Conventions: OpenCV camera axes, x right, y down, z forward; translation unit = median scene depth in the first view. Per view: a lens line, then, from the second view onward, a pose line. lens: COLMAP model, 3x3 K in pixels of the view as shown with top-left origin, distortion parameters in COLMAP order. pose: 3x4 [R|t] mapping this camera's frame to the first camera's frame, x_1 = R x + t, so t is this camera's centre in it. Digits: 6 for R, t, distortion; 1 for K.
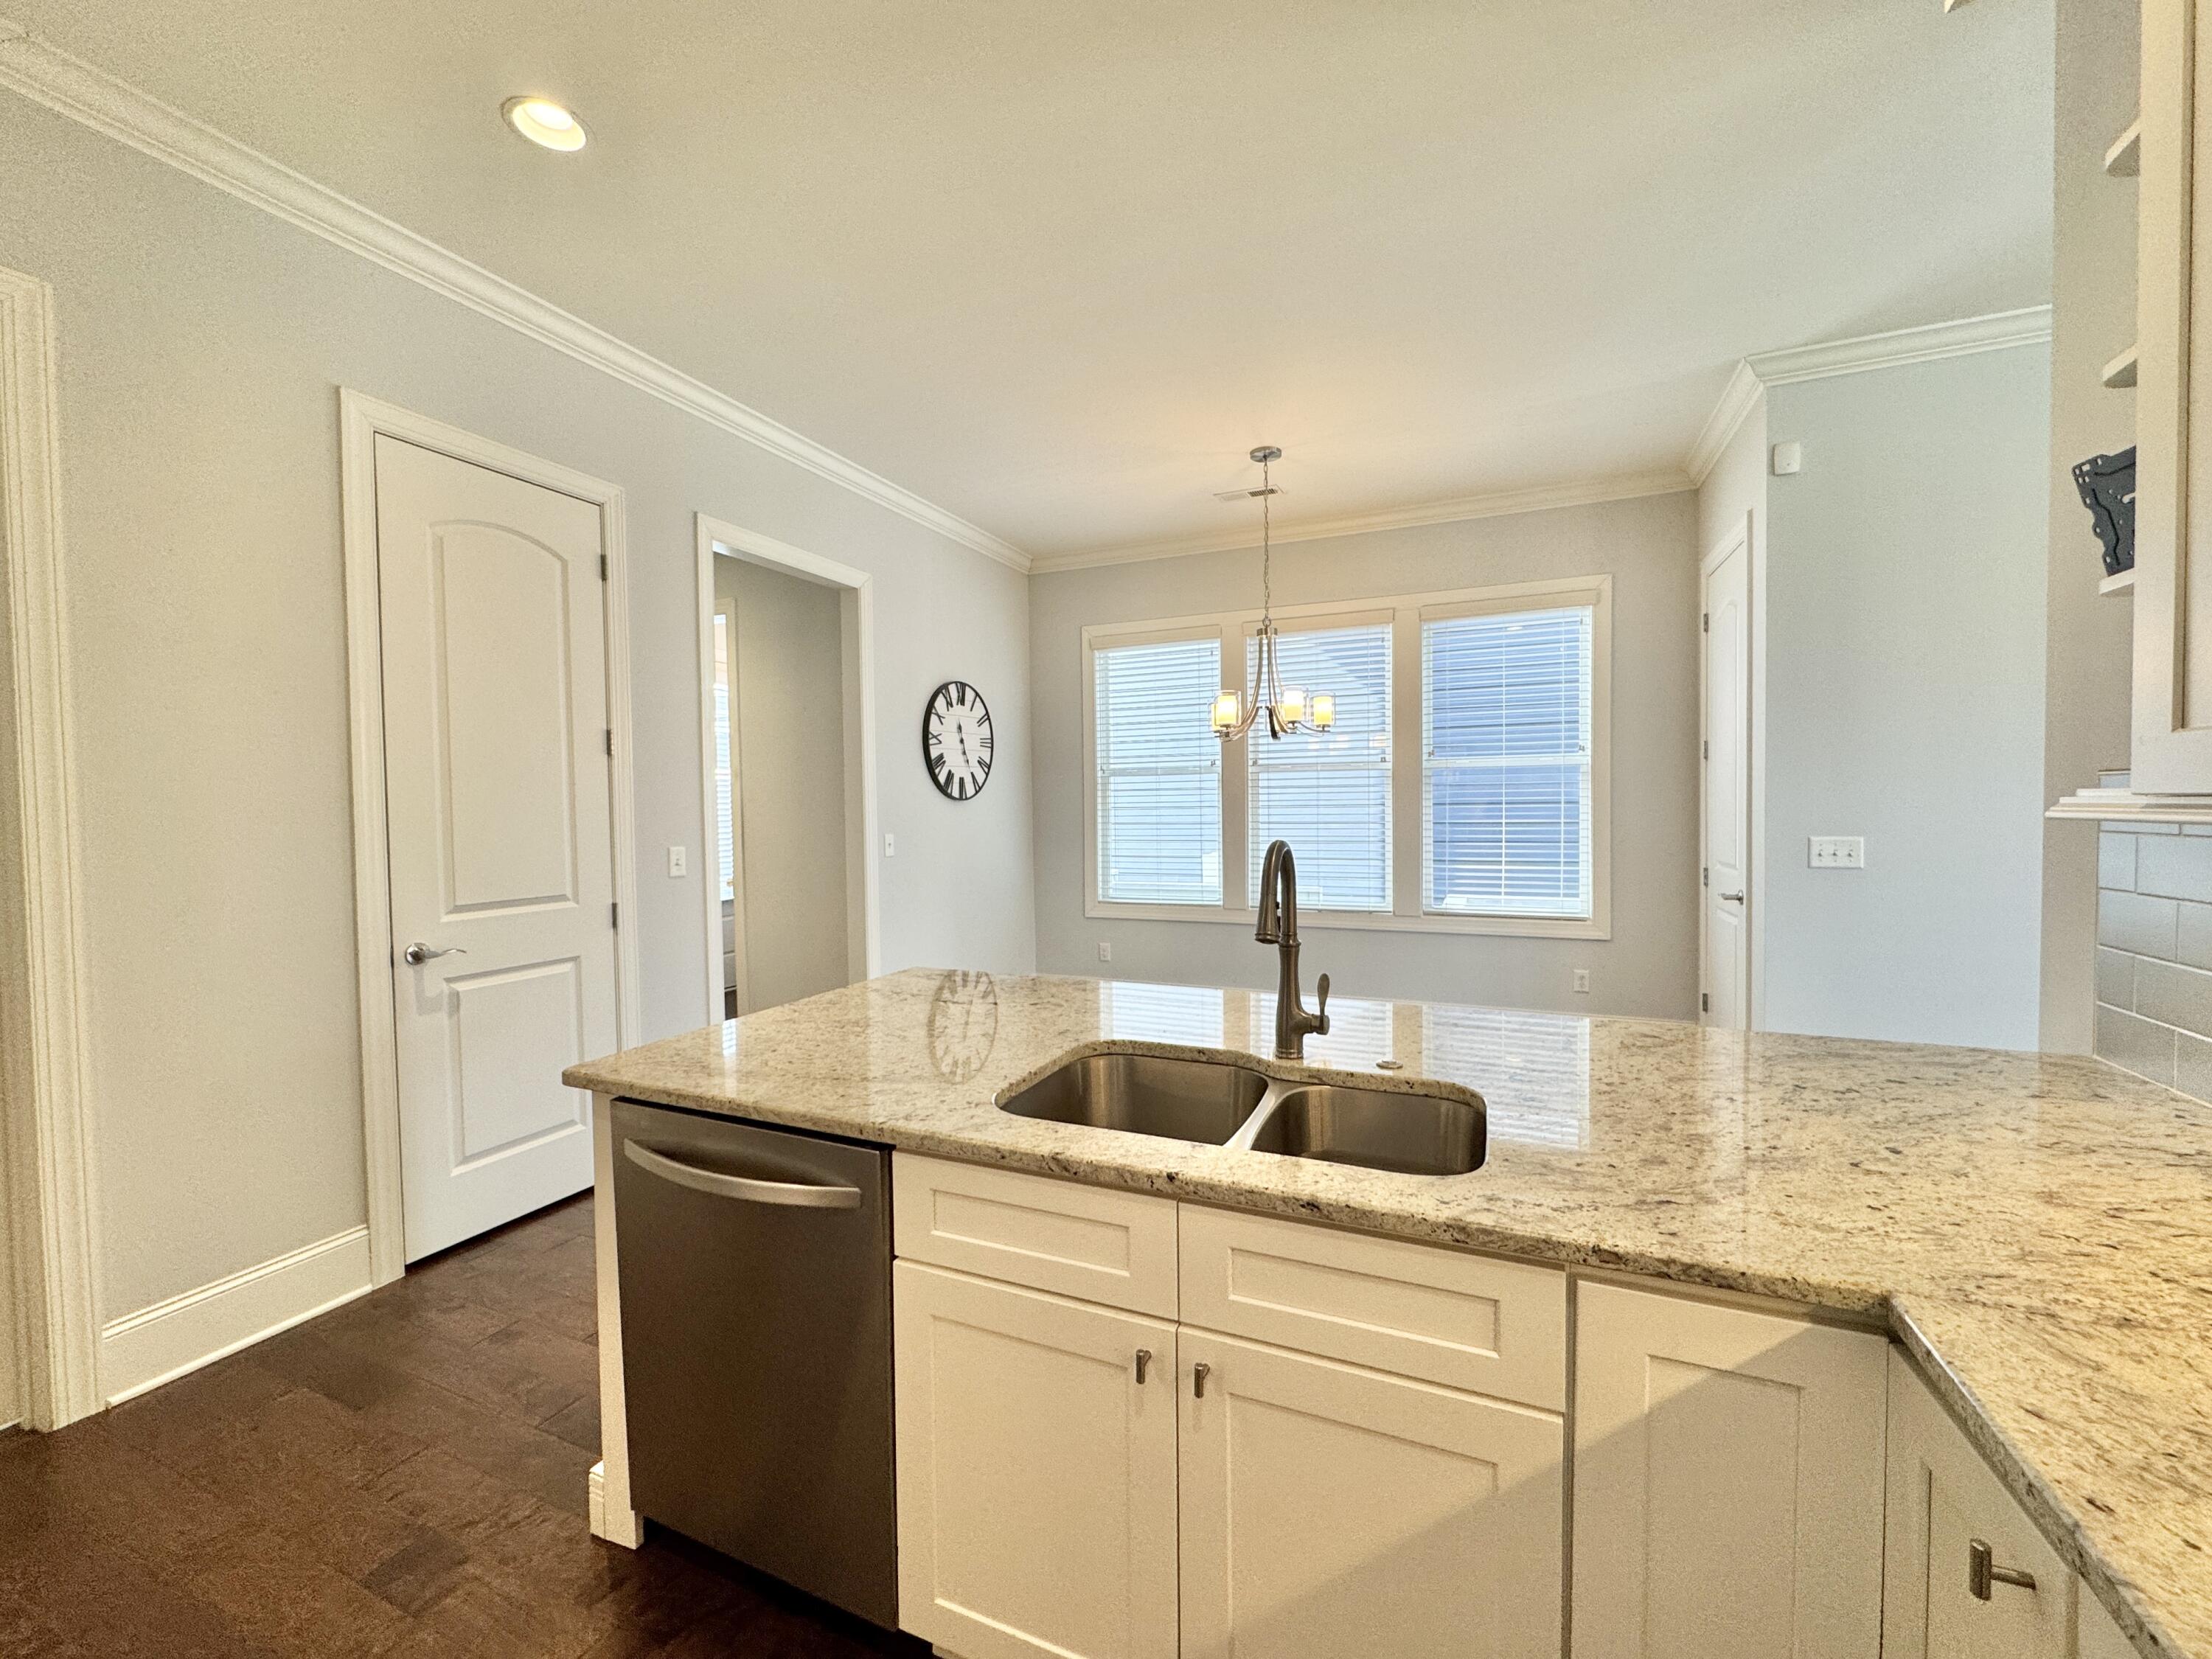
lens RADIAL K [[881.6, 0, 1106.0], [0, 881.6, 829.5], [0, 0, 1]] dist [-0.001902, -0.000334]
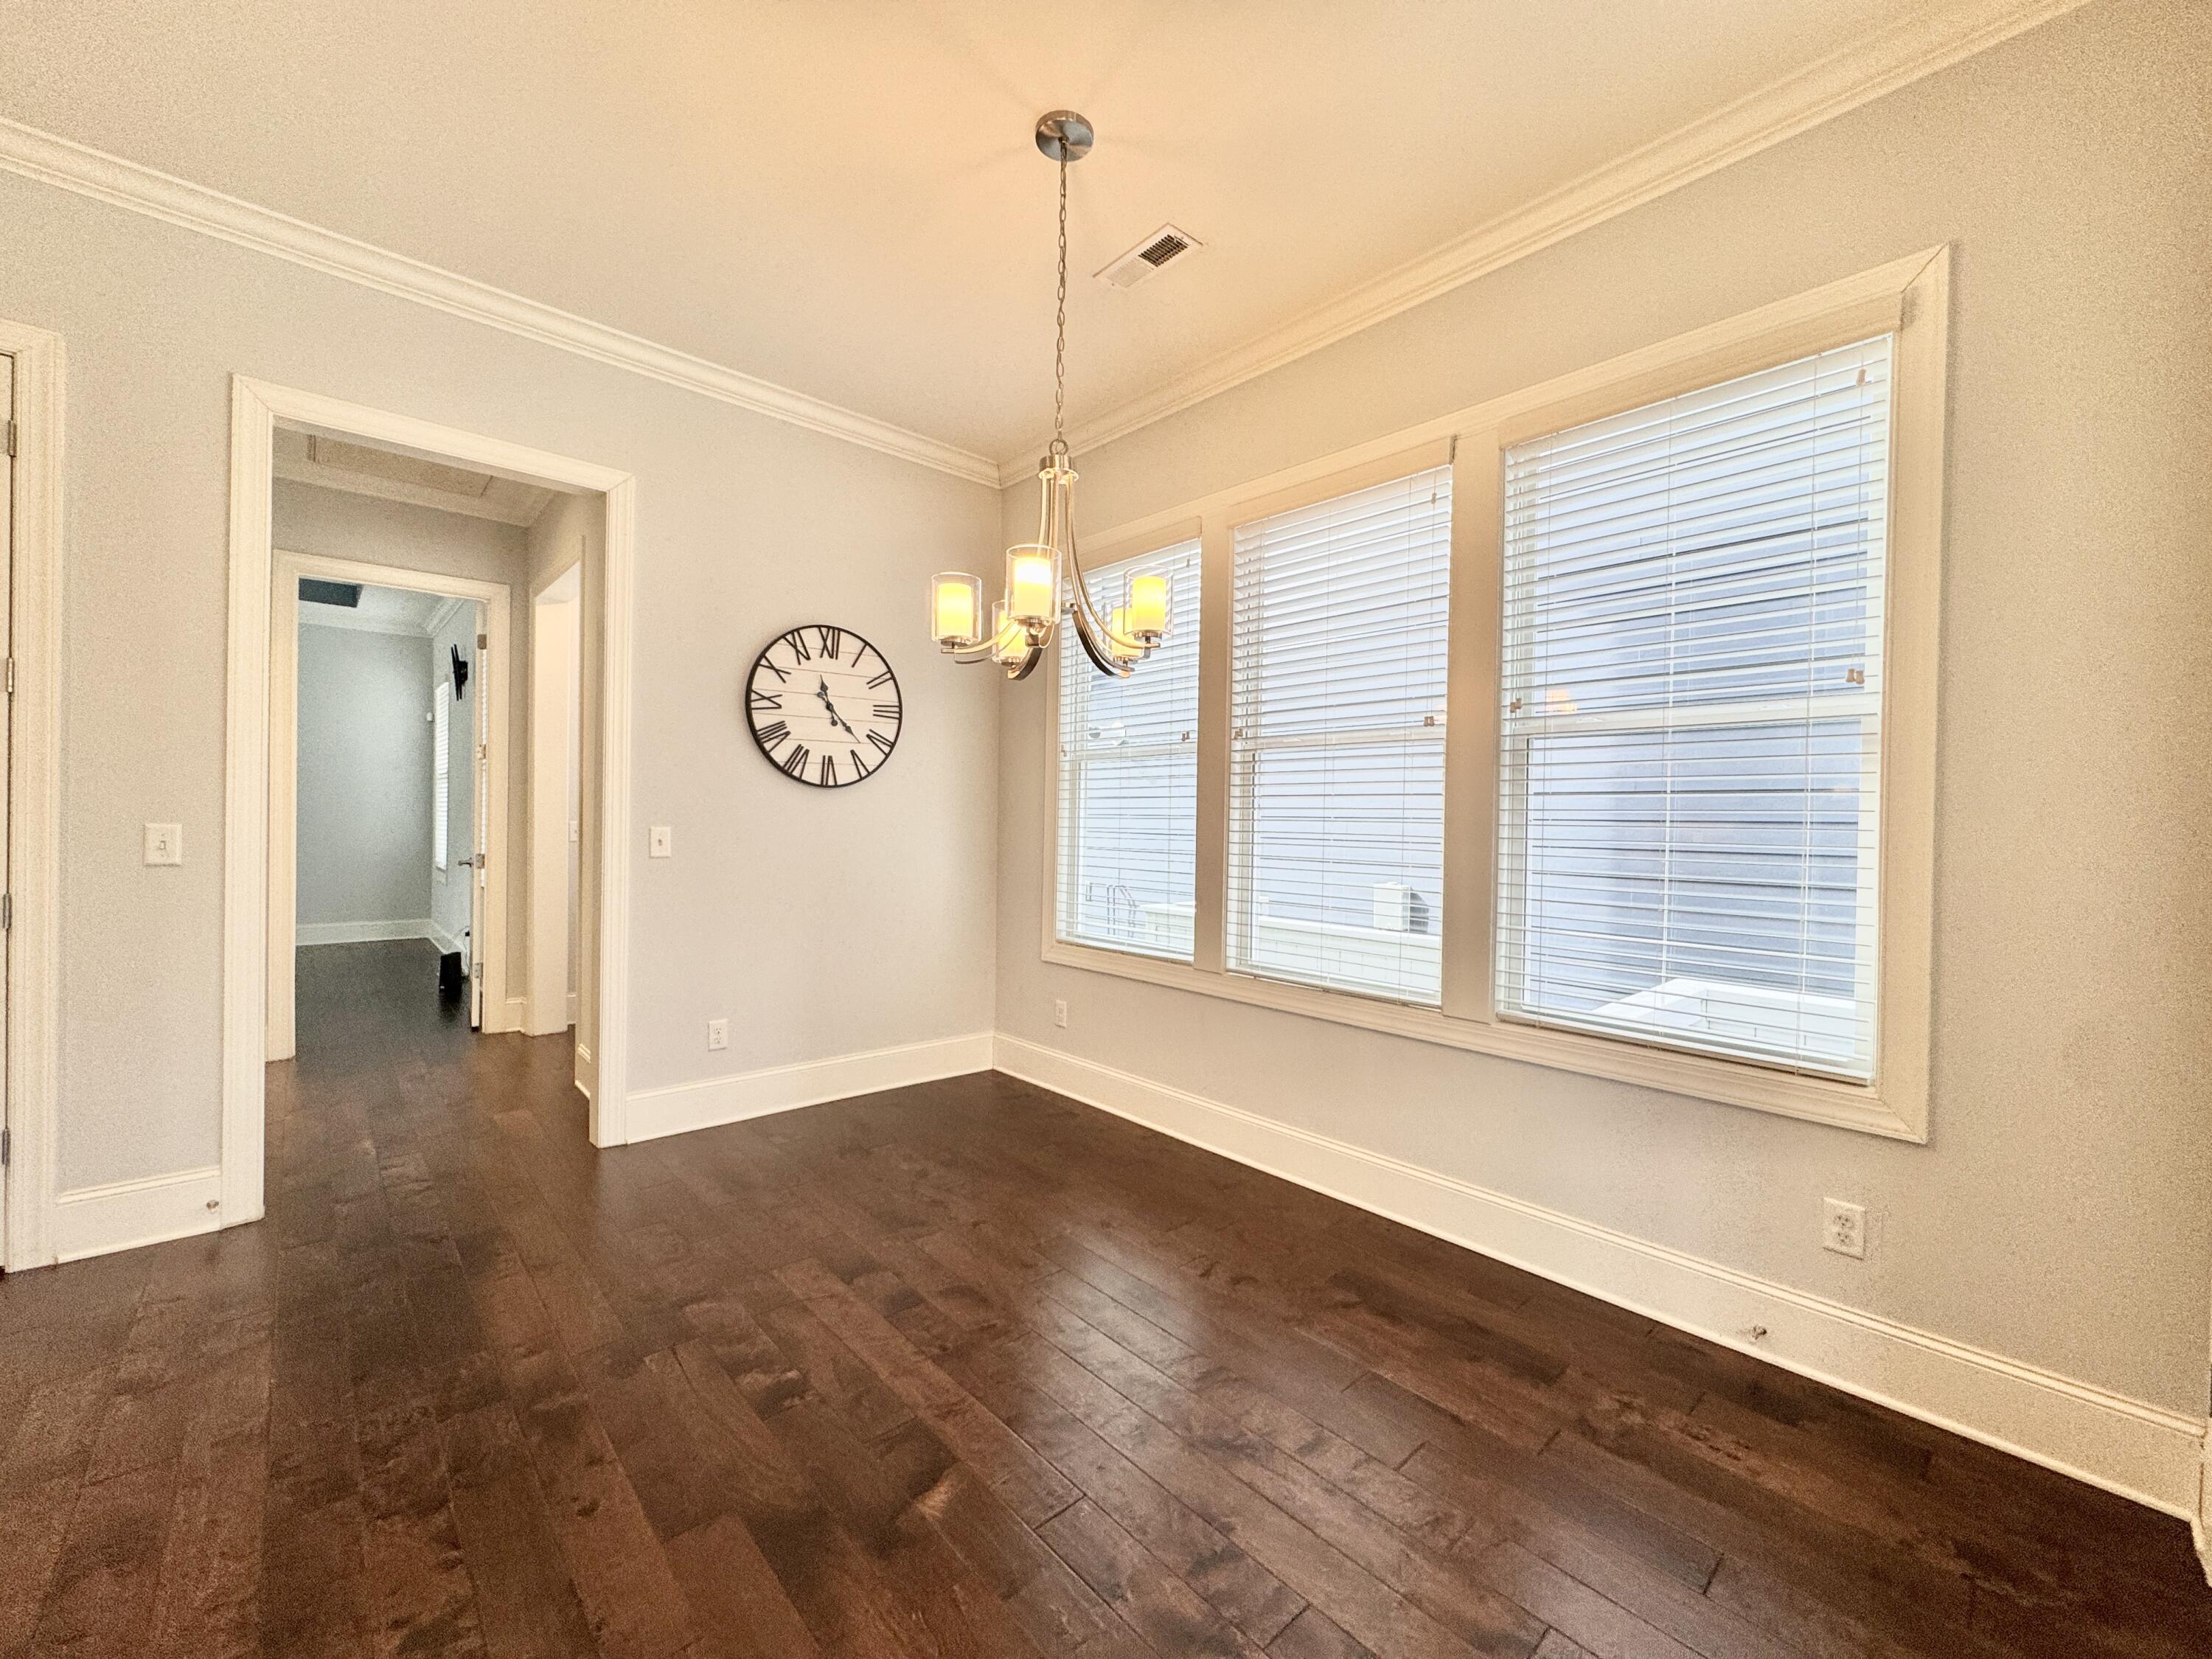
lens RADIAL K [[884.8, 0, 1106.0], [0, 884.8, 829.5], [0, 0, 1]] dist [0.000666, -0.000340]
pose [[0.912249, 0.033391, -0.408274, 0.357235], [-0.041048, 0.999107, -0.010006, -0.000169], [0.407575, 0.025886, 0.912805, 0.430851]]
